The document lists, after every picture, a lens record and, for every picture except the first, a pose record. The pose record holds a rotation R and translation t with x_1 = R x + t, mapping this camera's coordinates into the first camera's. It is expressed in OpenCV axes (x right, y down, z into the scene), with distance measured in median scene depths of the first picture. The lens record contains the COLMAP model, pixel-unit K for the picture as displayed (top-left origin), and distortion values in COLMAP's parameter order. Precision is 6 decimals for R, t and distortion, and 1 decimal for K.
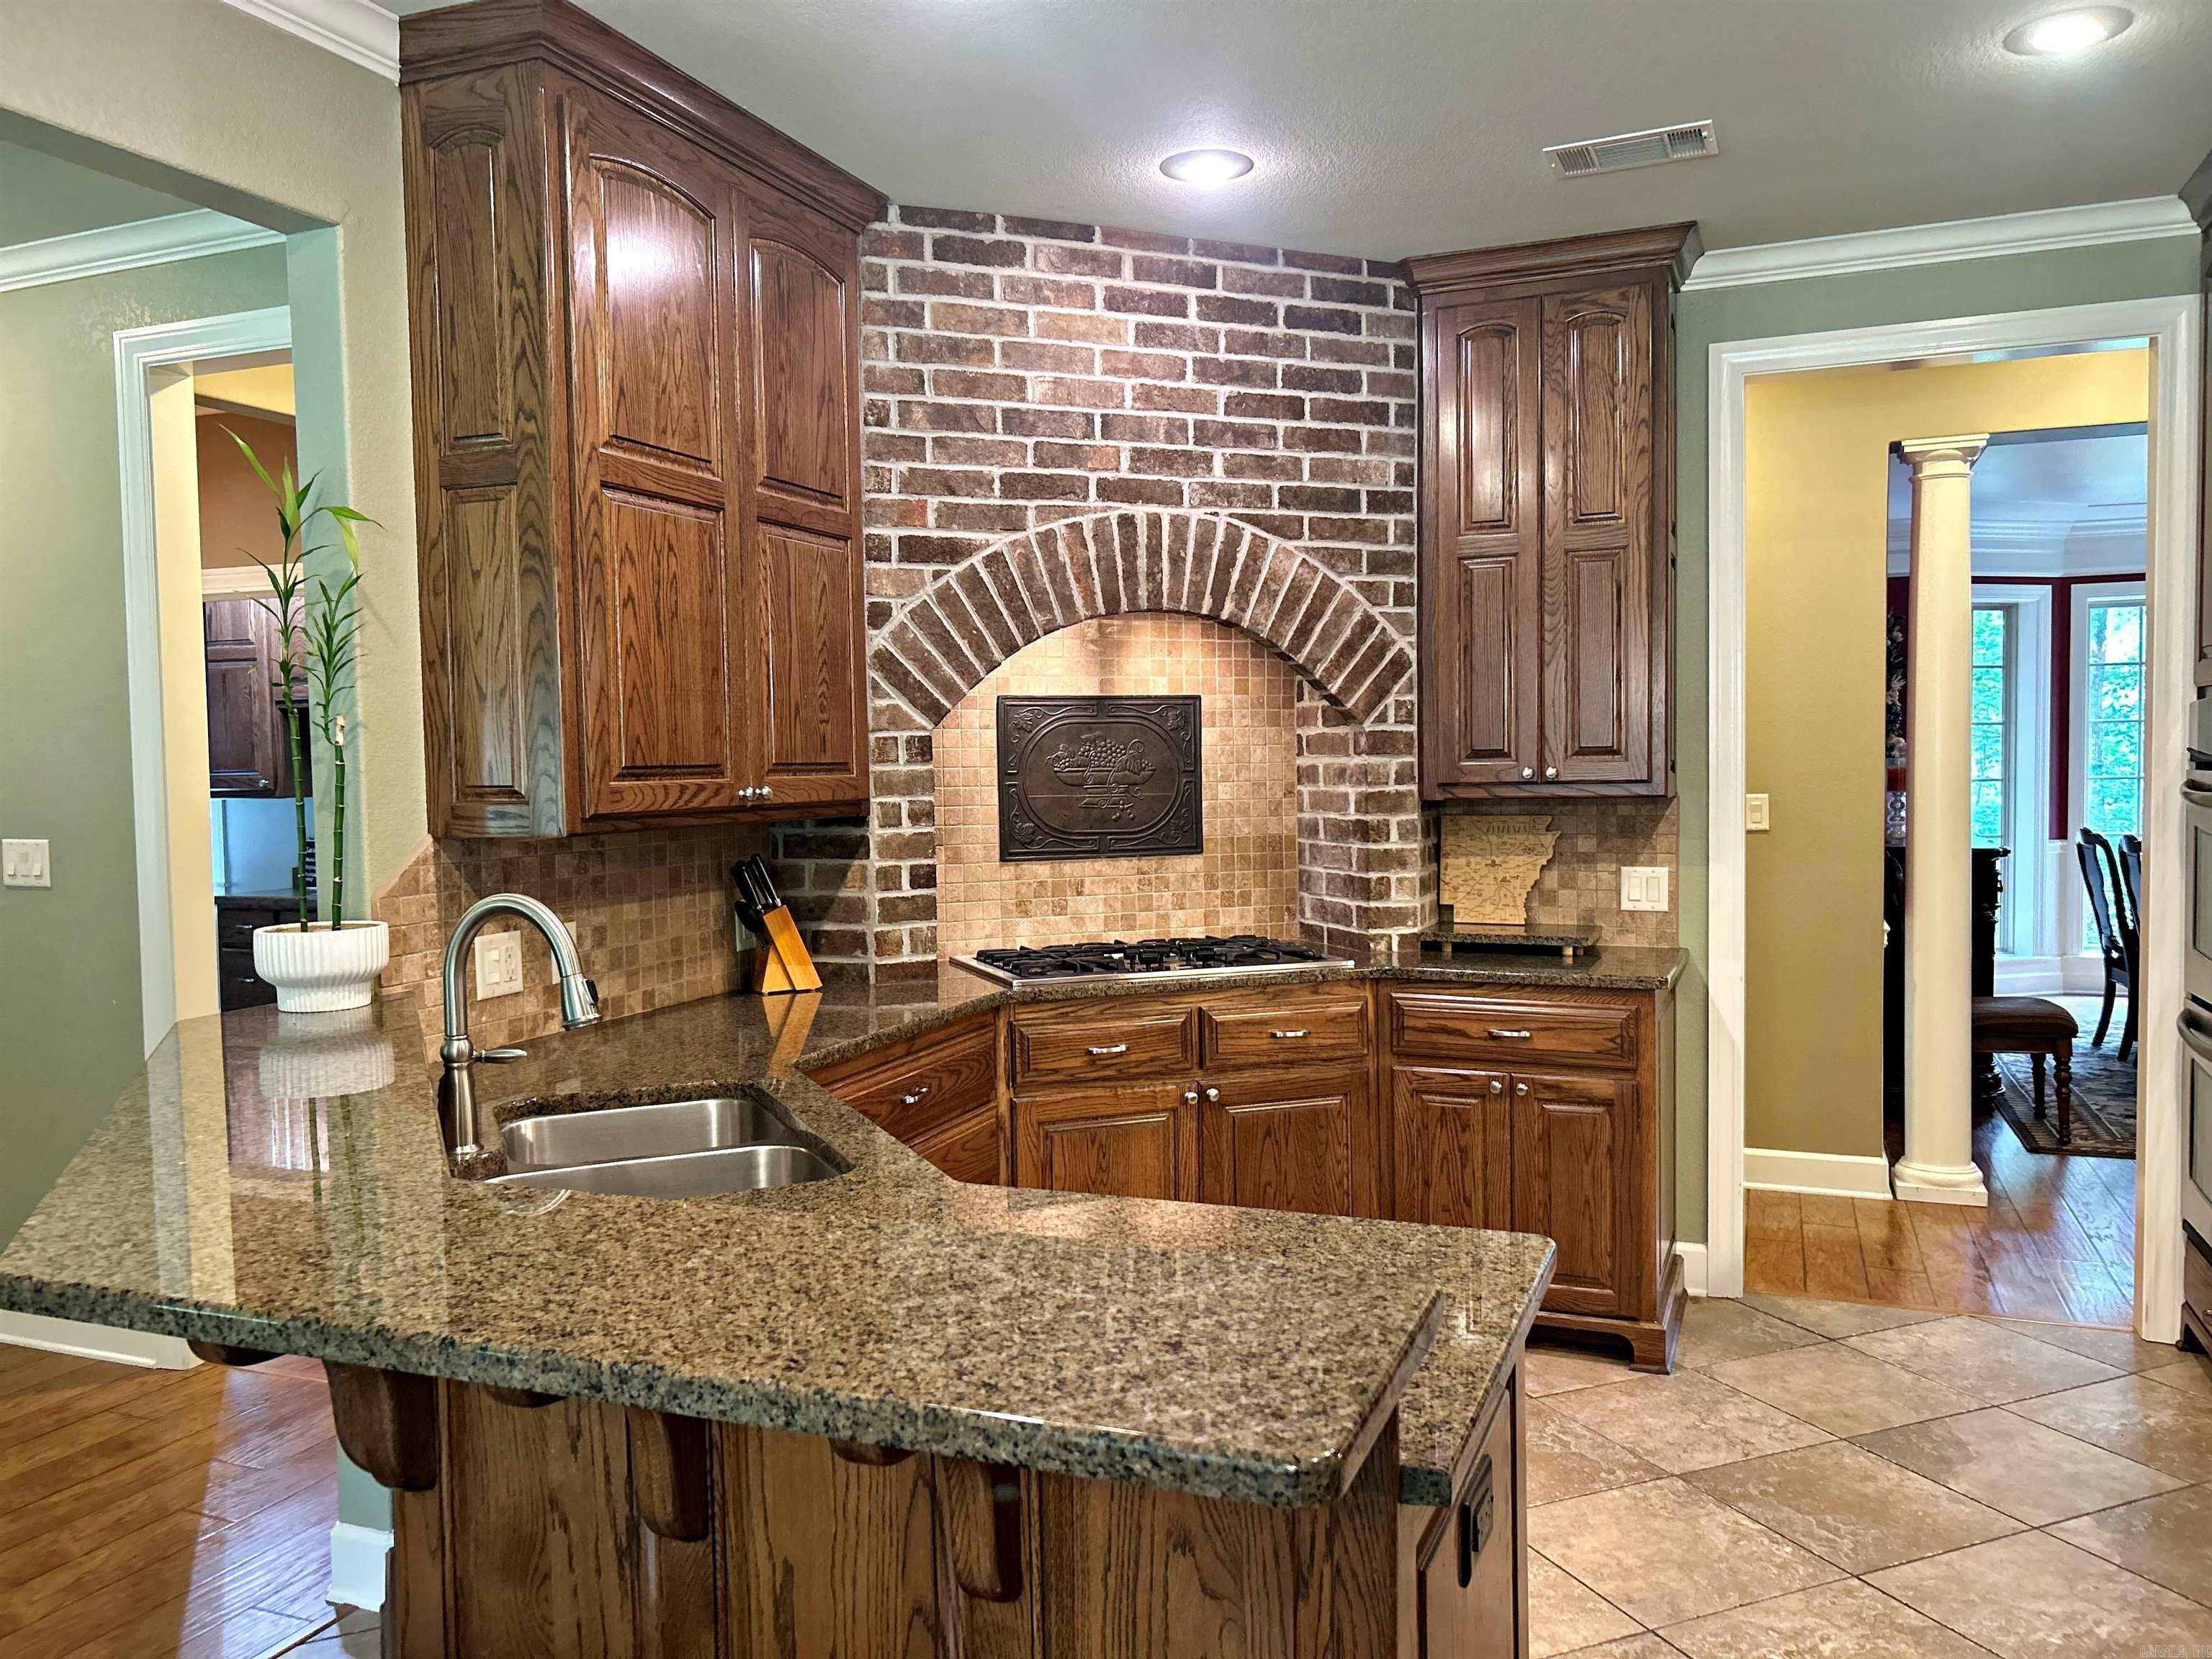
lens RADIAL K [[1660.0, 0, 1103.9], [0, 1660.0, 834.1], [0, 0, 1]] dist [0.071767, -0.081152]
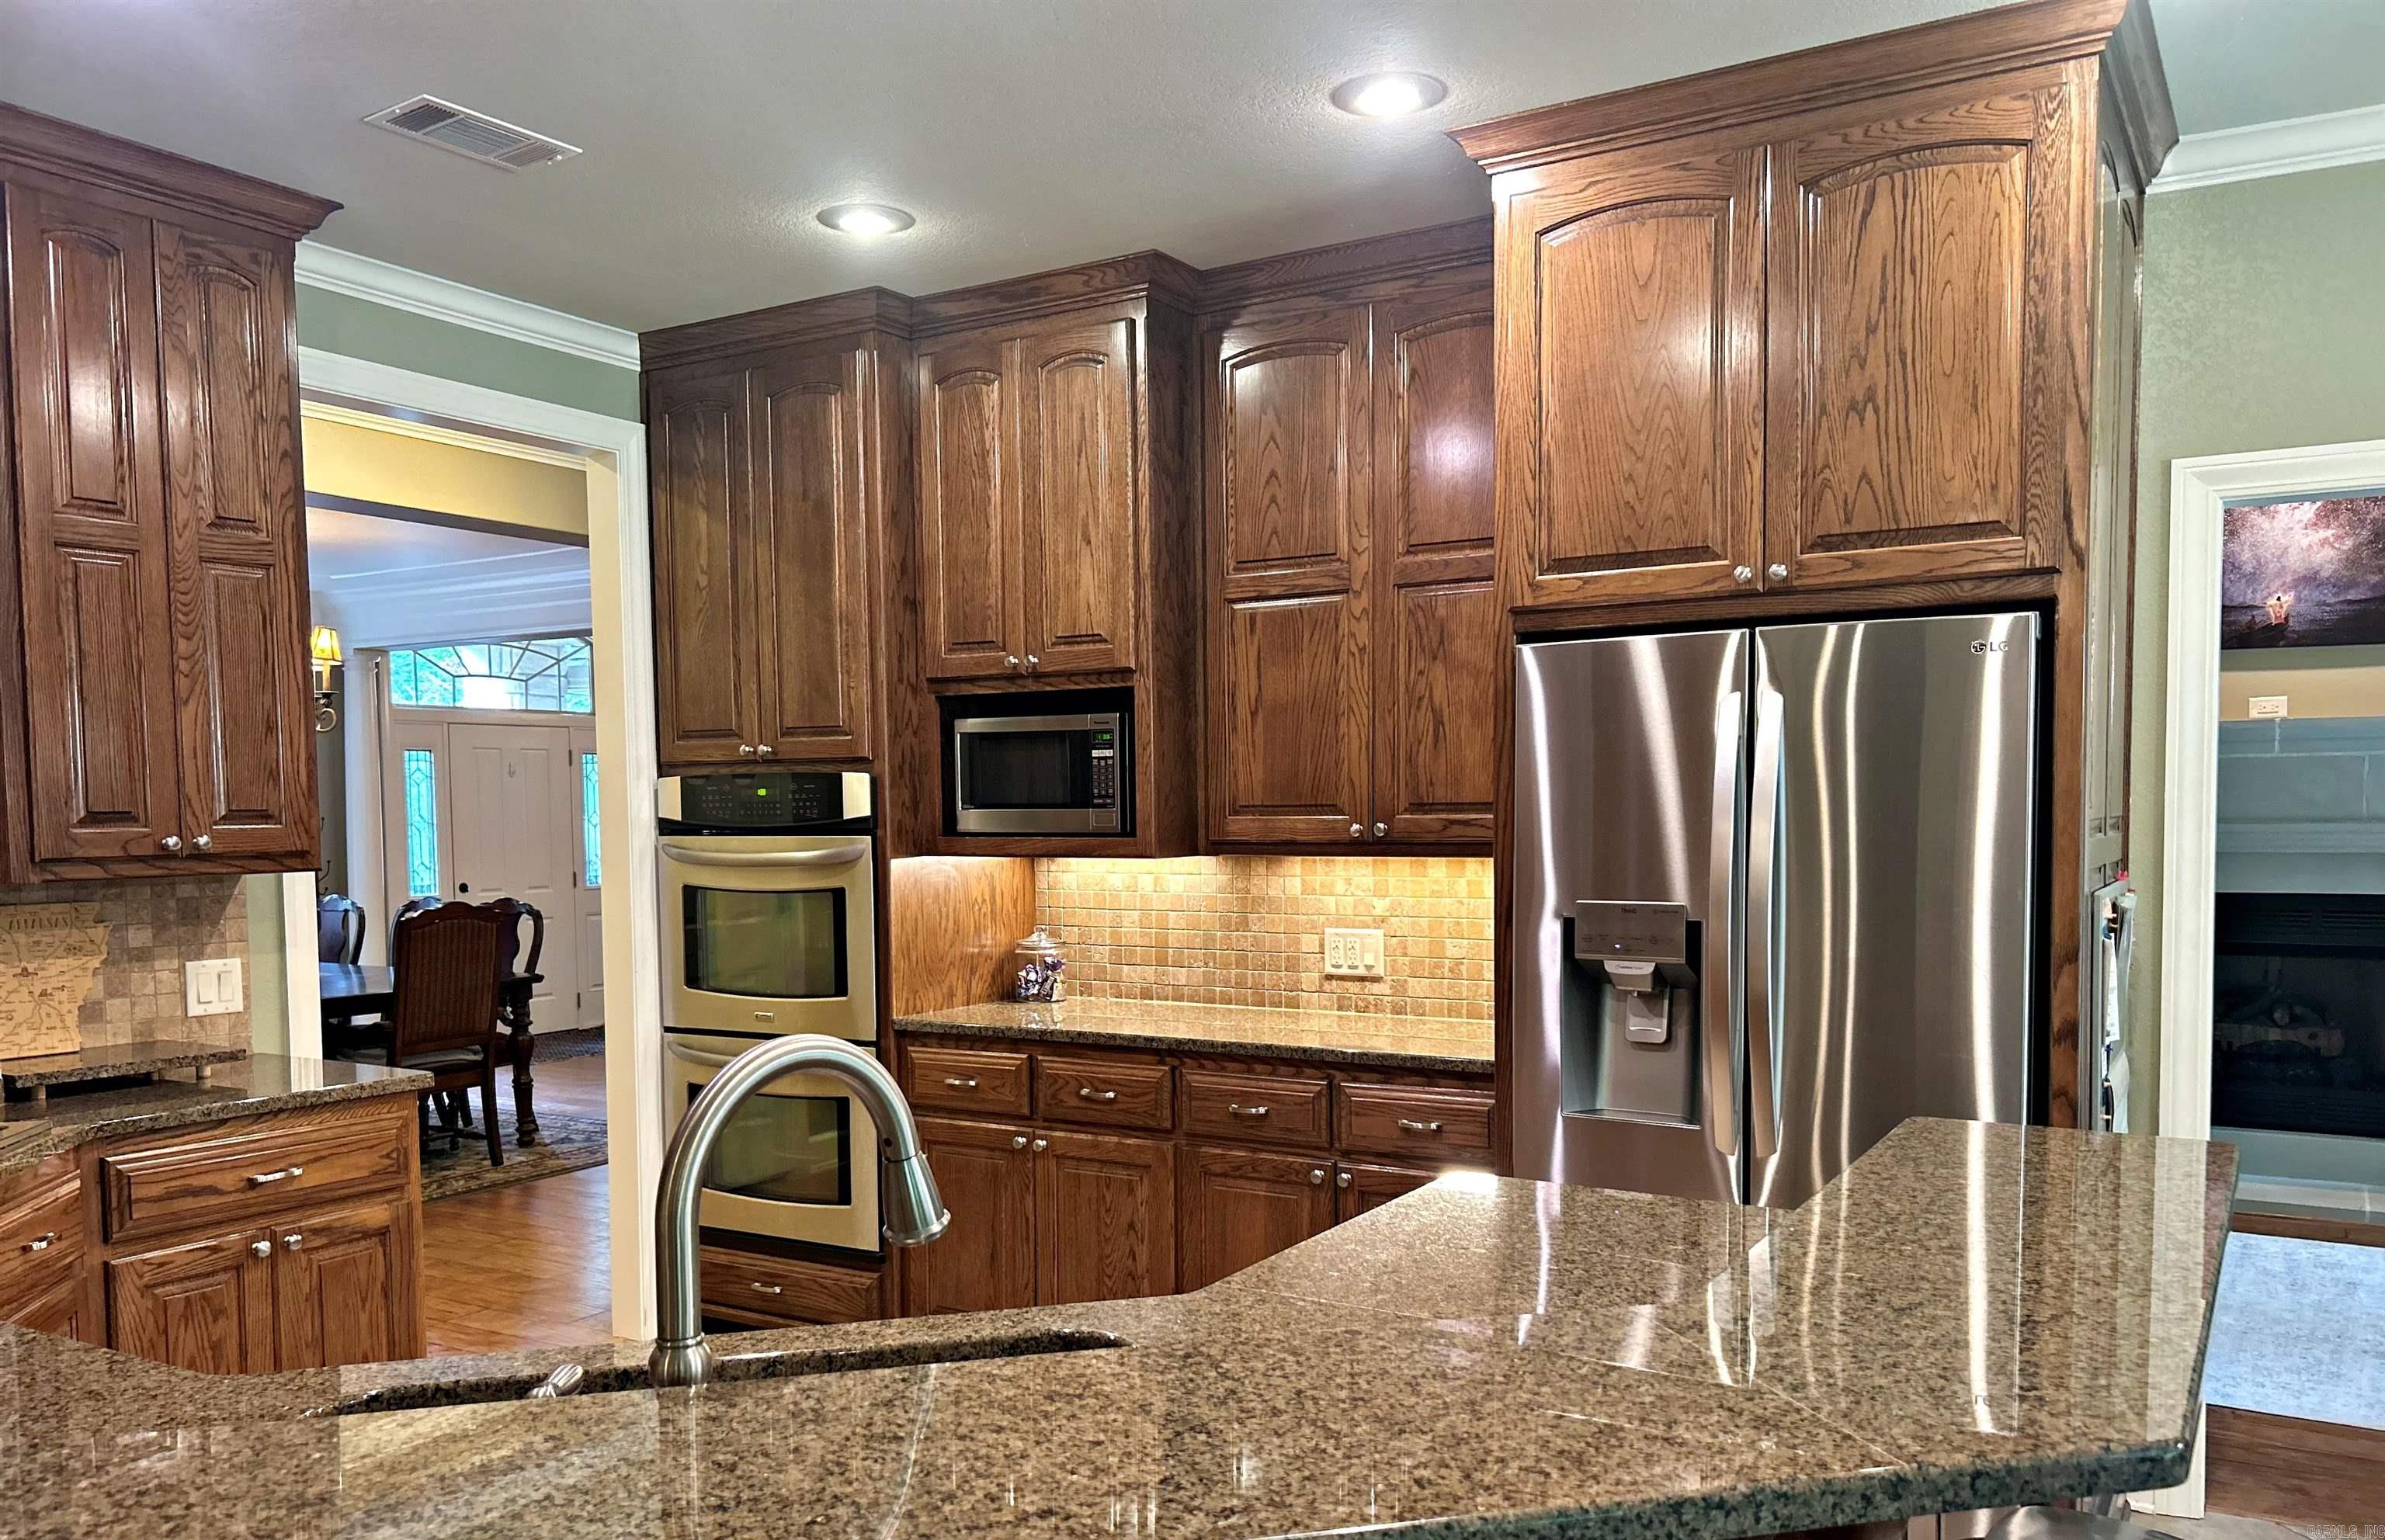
lens RADIAL K [[1810.2, 0, 1175.0], [0, 1810.2, 905.7], [0, 0, 1]] dist [0.007078, 0.000886]
pose [[0.167436, -0.039953, 0.985073, -0.475502], [0.052975, 0.998100, 0.031478, -0.009791], [-0.984459, 0.046913, 0.169234, 0.404075]]
